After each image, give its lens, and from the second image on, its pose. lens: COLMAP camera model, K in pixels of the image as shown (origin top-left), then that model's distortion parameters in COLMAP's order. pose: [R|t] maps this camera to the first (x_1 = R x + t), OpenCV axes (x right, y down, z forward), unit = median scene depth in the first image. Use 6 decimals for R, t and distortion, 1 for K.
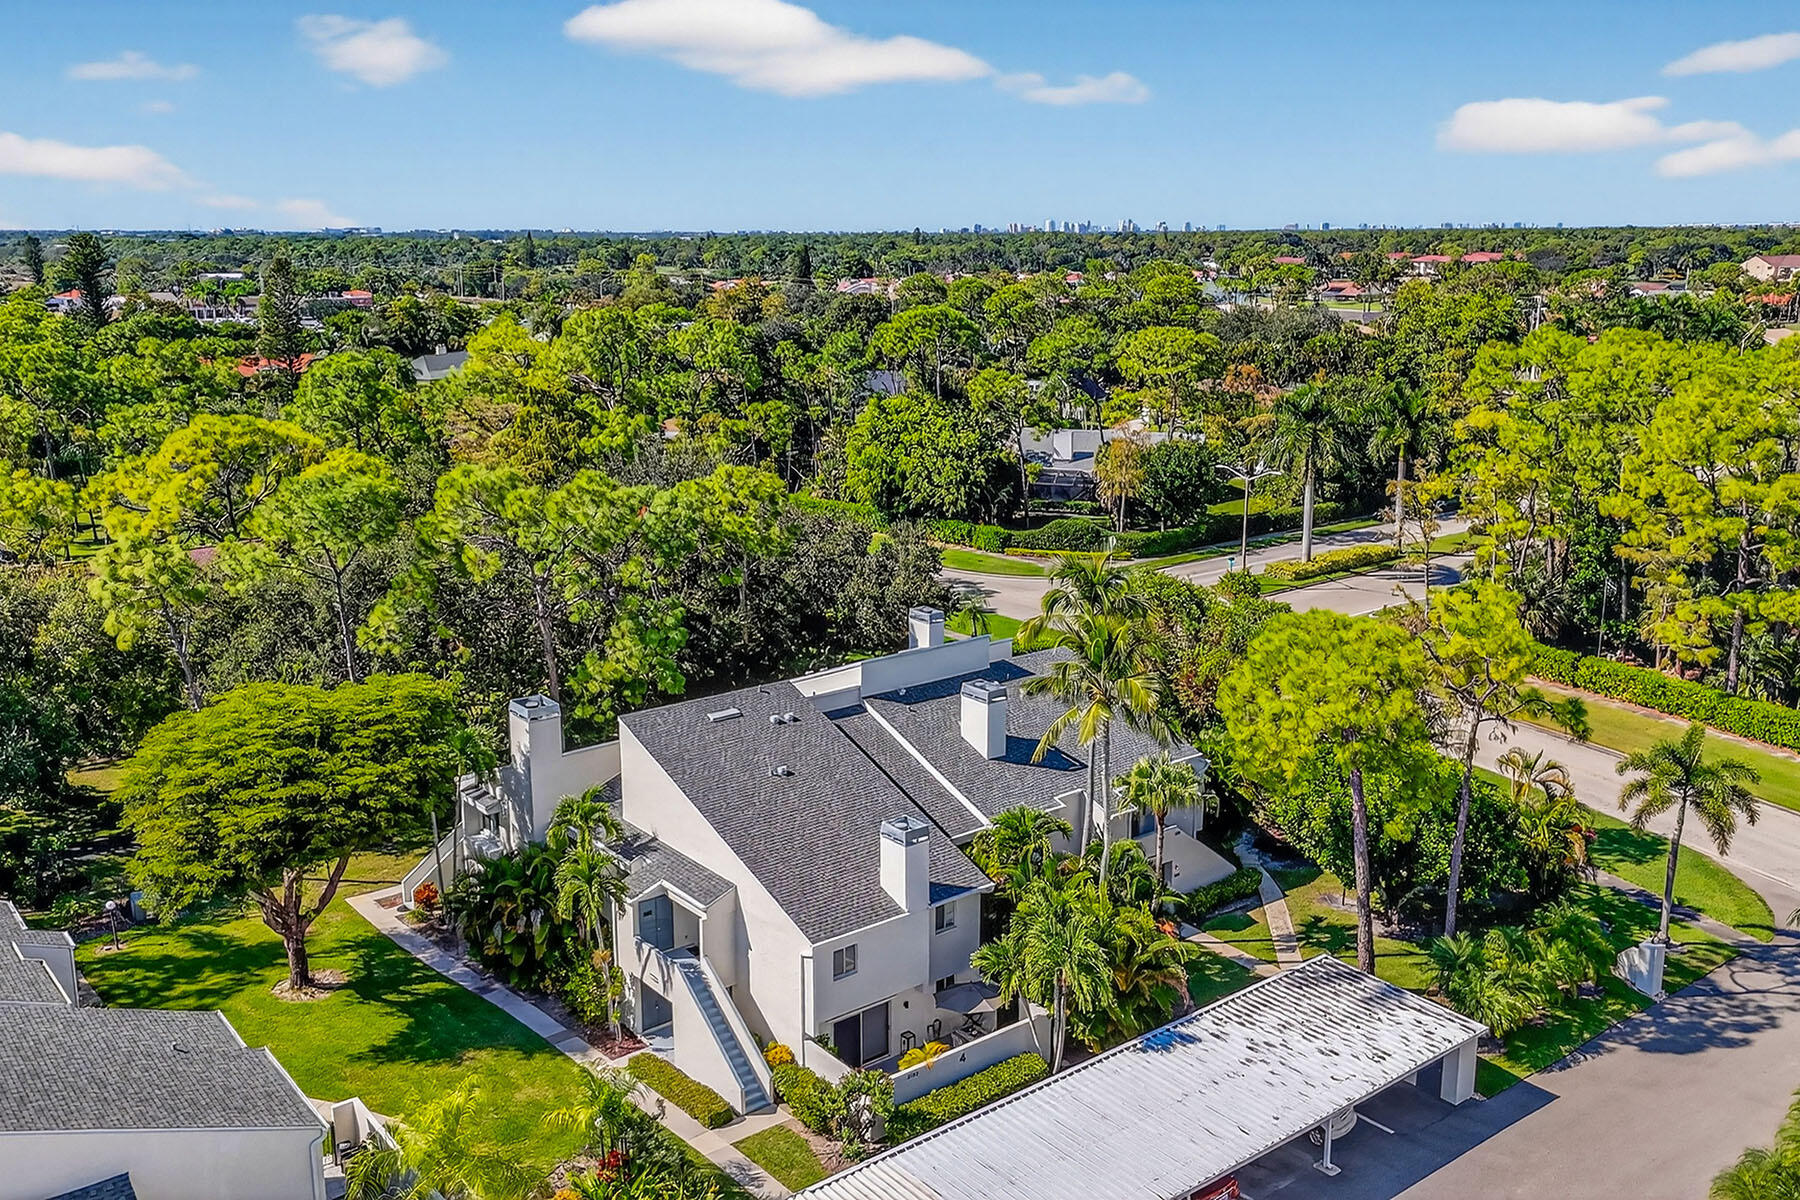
lens RADIAL K [[1559.2, 0, 898.0], [0, 1559.2, 567.6], [0, 0, 1]] dist [0.137696, -0.222136]
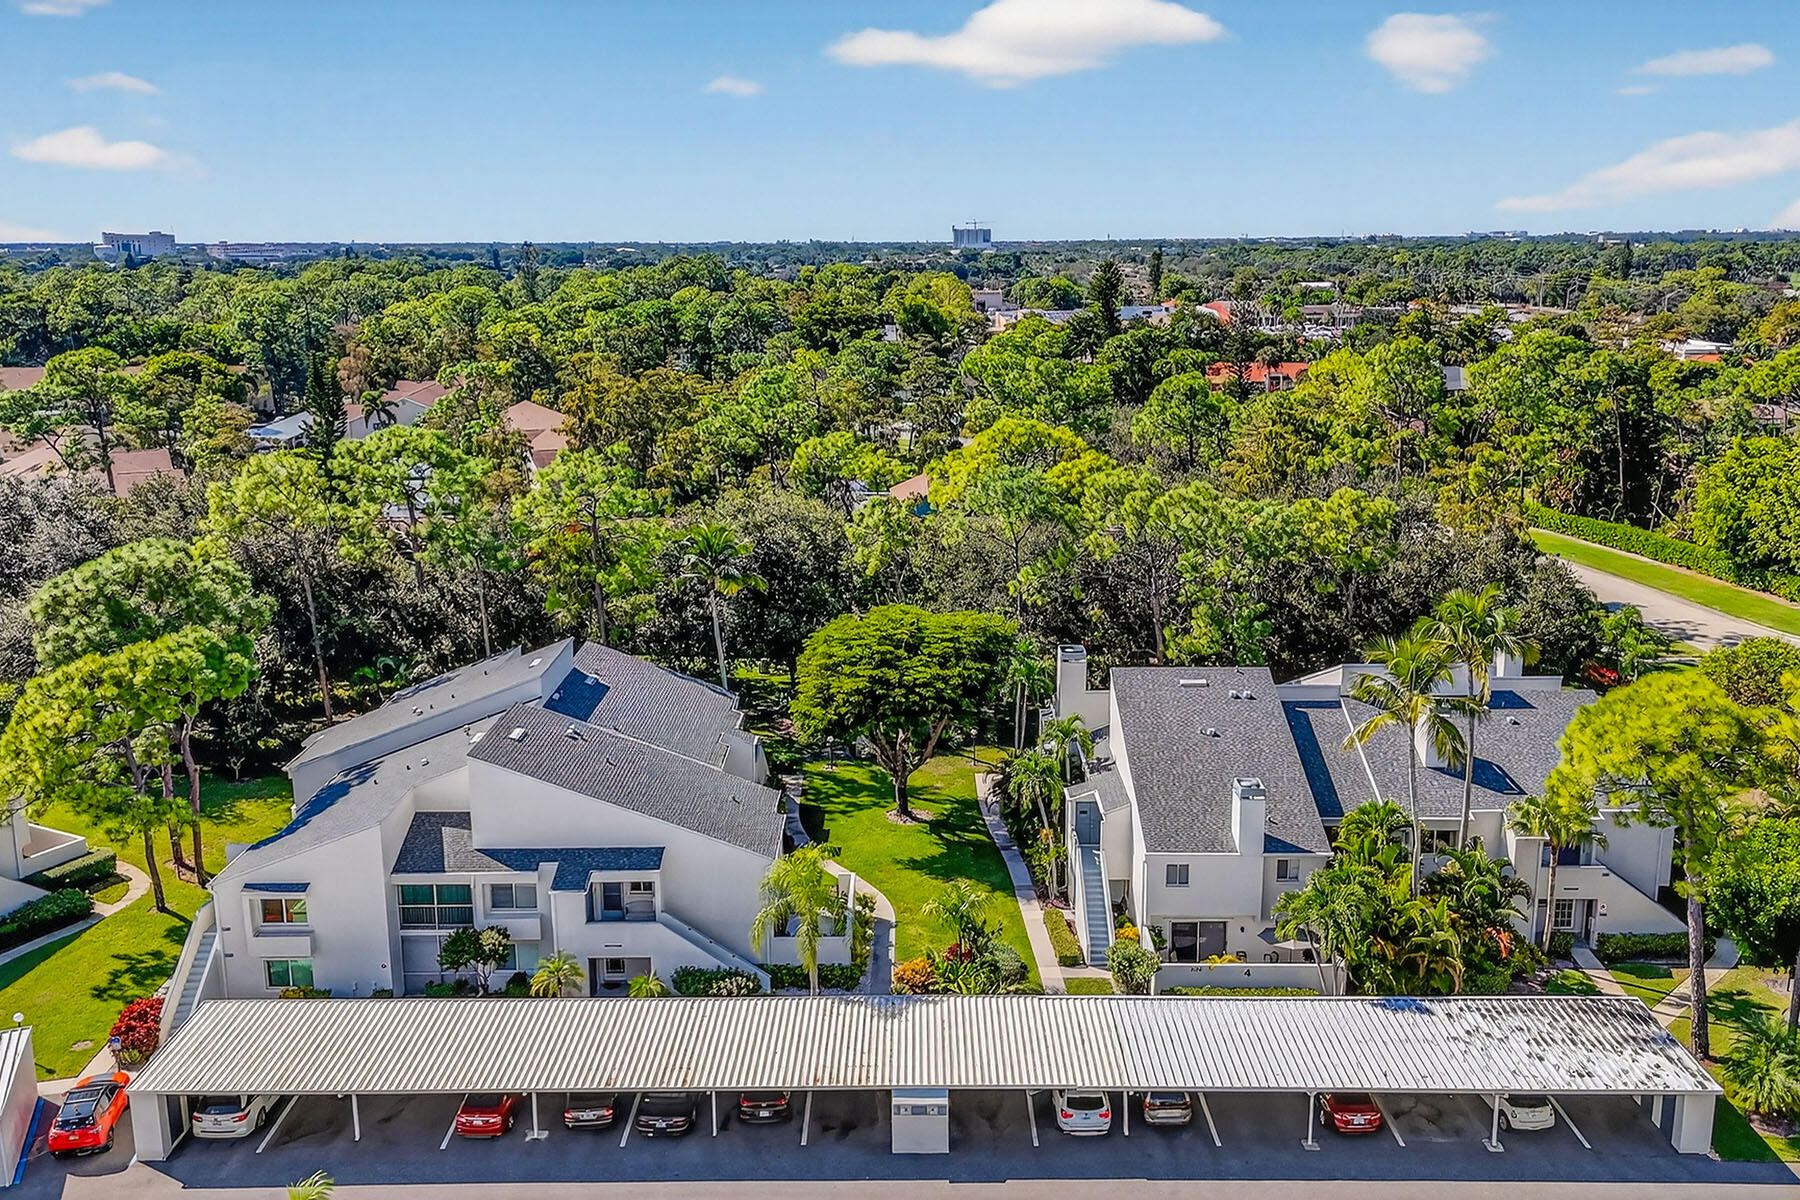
lens RADIAL K [[1559.2, 0, 898.0], [0, 1559.2, 567.6], [0, 0, 1]] dist [0.137696, -0.222136]
pose [[0.777744, 0.123158, -0.616398, 0.513707], [-0.124671, 0.991360, 0.040771, -0.020791], [0.616094, 0.045137, 0.786378, -0.152631]]
